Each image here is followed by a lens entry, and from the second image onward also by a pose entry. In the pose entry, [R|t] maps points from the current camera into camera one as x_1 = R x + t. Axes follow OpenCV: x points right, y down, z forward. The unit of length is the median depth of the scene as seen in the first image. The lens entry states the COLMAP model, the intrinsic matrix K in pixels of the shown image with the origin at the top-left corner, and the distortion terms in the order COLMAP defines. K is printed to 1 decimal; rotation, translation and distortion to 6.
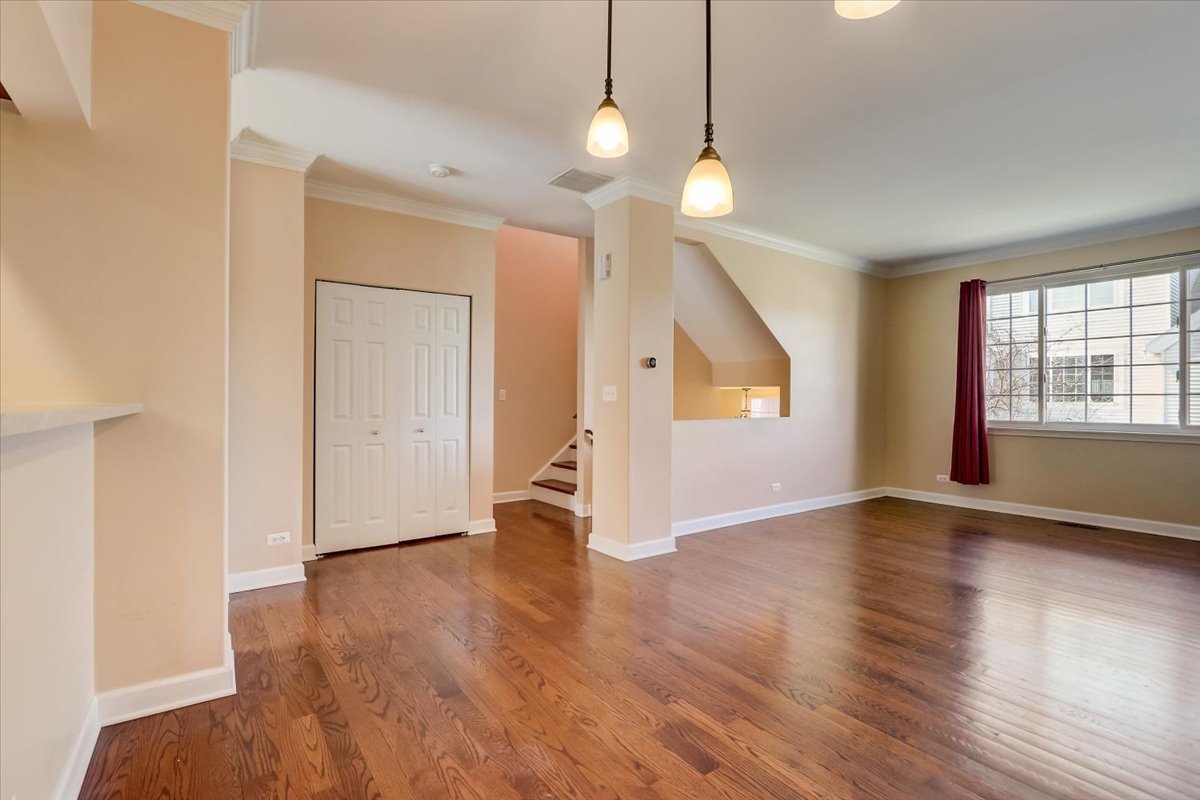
lens RADIAL K [[551.5, 0, 600.0], [0, 551.5, 400.0], [0, 0, 1]] dist [0.000192, 0.000329]
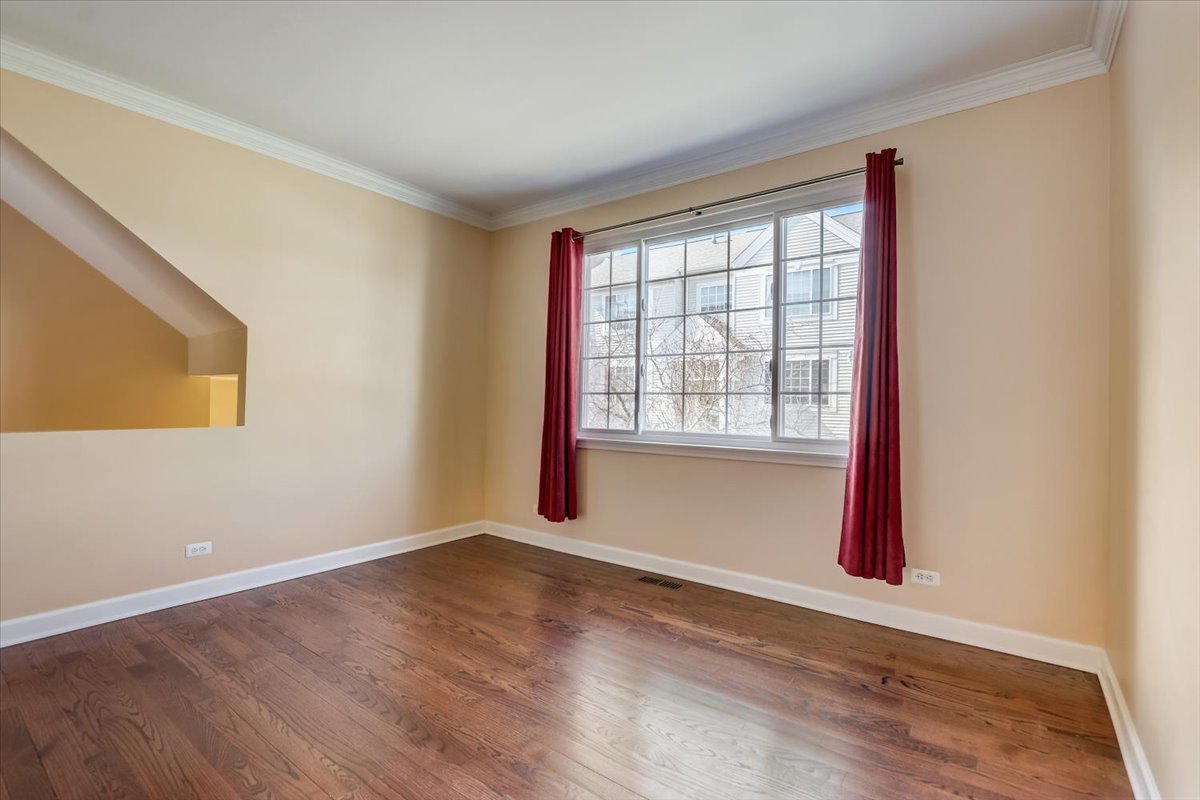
lens RADIAL K [[554.1, 0, 587.1], [0, 554.1, 397.0], [0, 0, 1]] dist [-0.012645, 0.000135]
pose [[0.959555, 0.007488, 0.281420, 0.537741], [-0.007084, 0.999972, -0.002454, -0.001984], [-0.281431, 0.000361, 0.959581, 0.332238]]
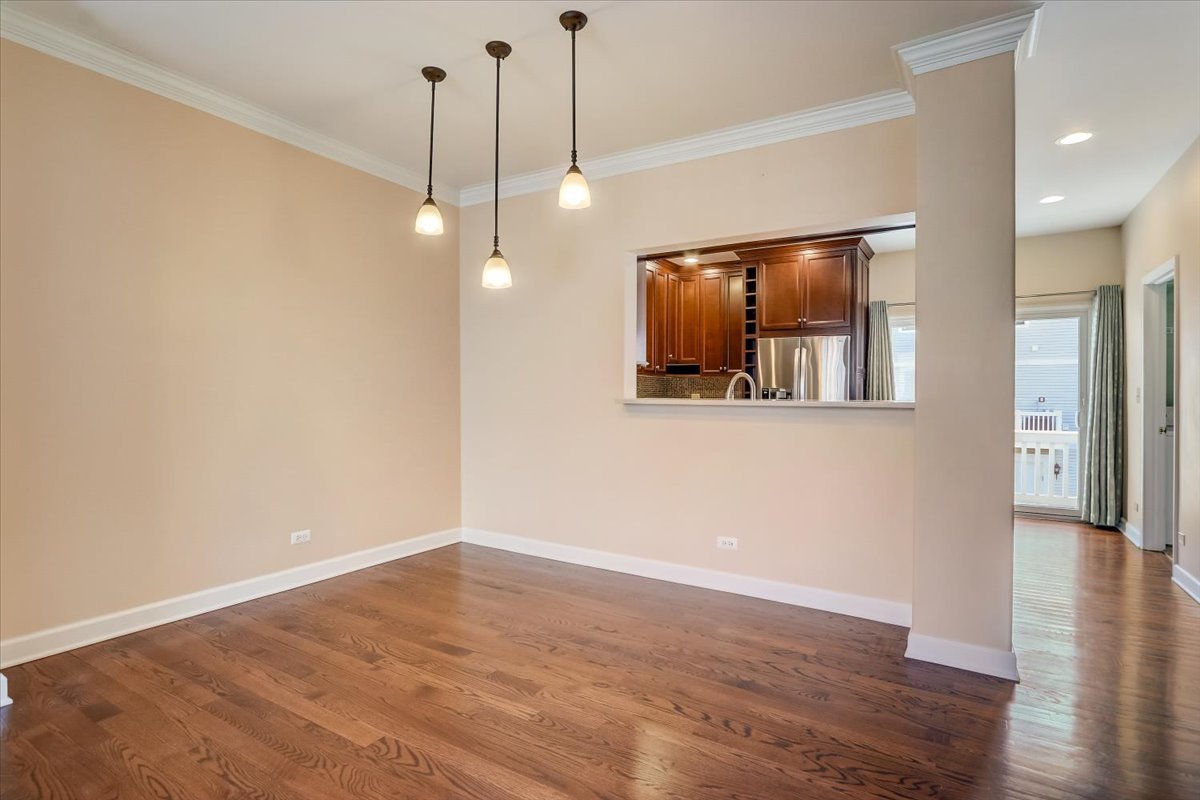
lens RADIAL K [[600.4, 0, 600.0], [0, 600.4, 400.0], [0, 0, 1]] dist [-0.002362, -0.000331]
pose [[-0.925593, -0.010426, -0.378376, 0.160060], [-0.012928, 0.999908, 0.004074, -0.000098], [0.378298, 0.008663, -0.925643, 0.752046]]
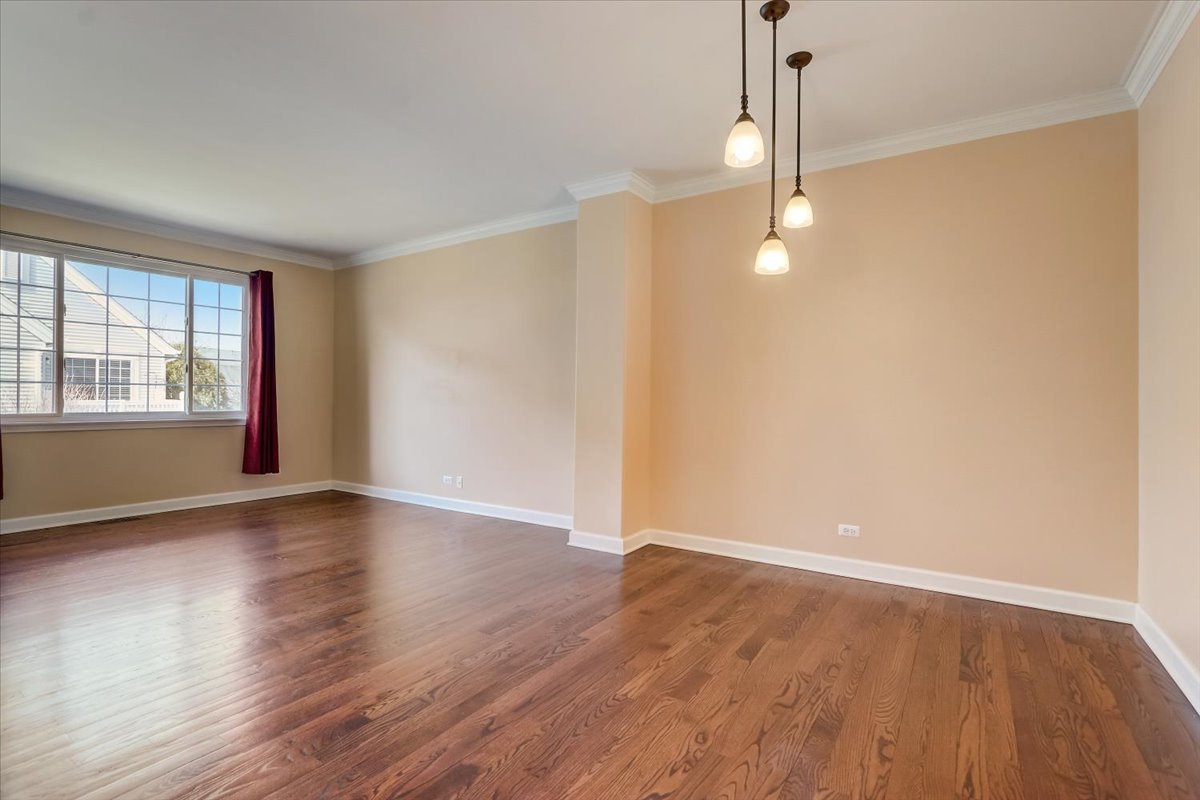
lens RADIAL K [[568.4, 0, 579.5], [0, 568.4, 397.9], [0, 0, 1]] dist [-0.002594, -0.000177]
pose [[-0.334025, -0.005250, 0.942550, -0.299135], [-0.010302, 0.999945, 0.001919, 0.005346], [-0.942508, -0.009069, -0.334060, 0.536220]]
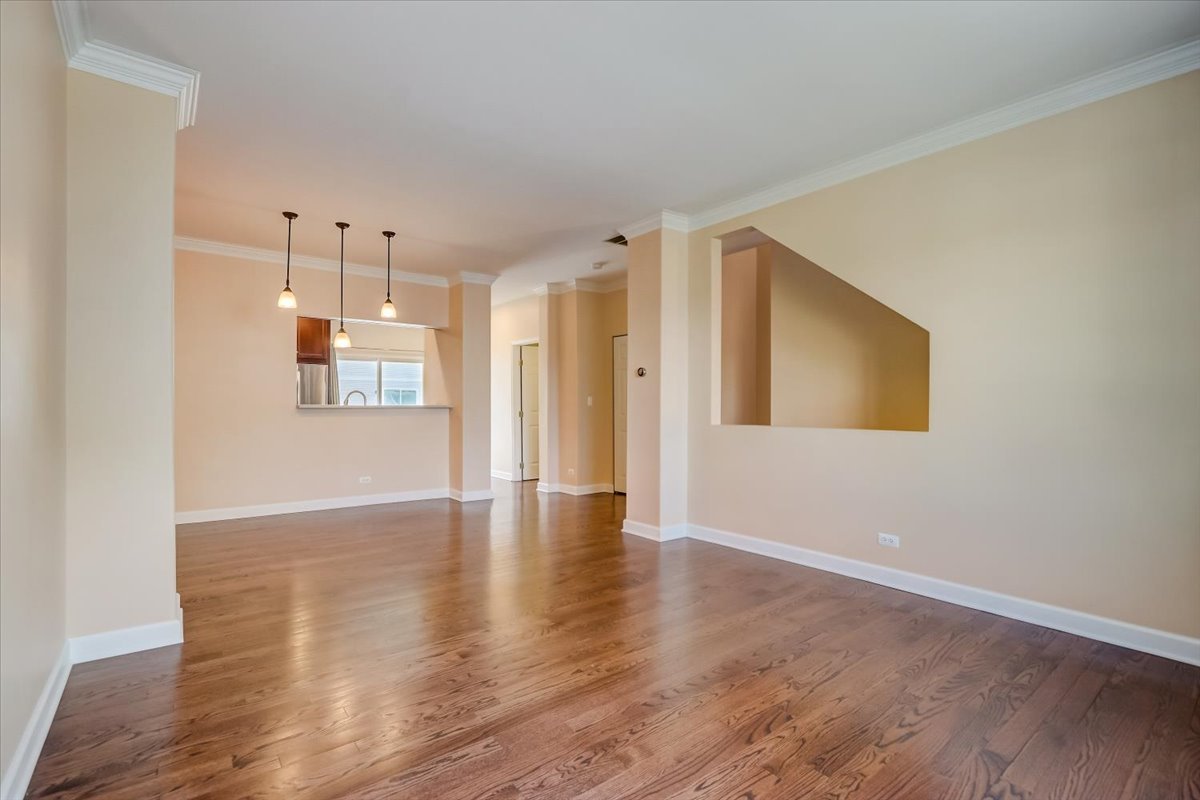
lens RADIAL K [[554.1, 0, 587.1], [0, 554.1, 397.0], [0, 0, 1]] dist [-0.012645, 0.000135]
pose [[0.024350, -0.013452, -0.999613, 0.940151], [0.000637, 0.999909, -0.013441, 0.001014], [0.999703, -0.000309, 0.024356, 0.628613]]
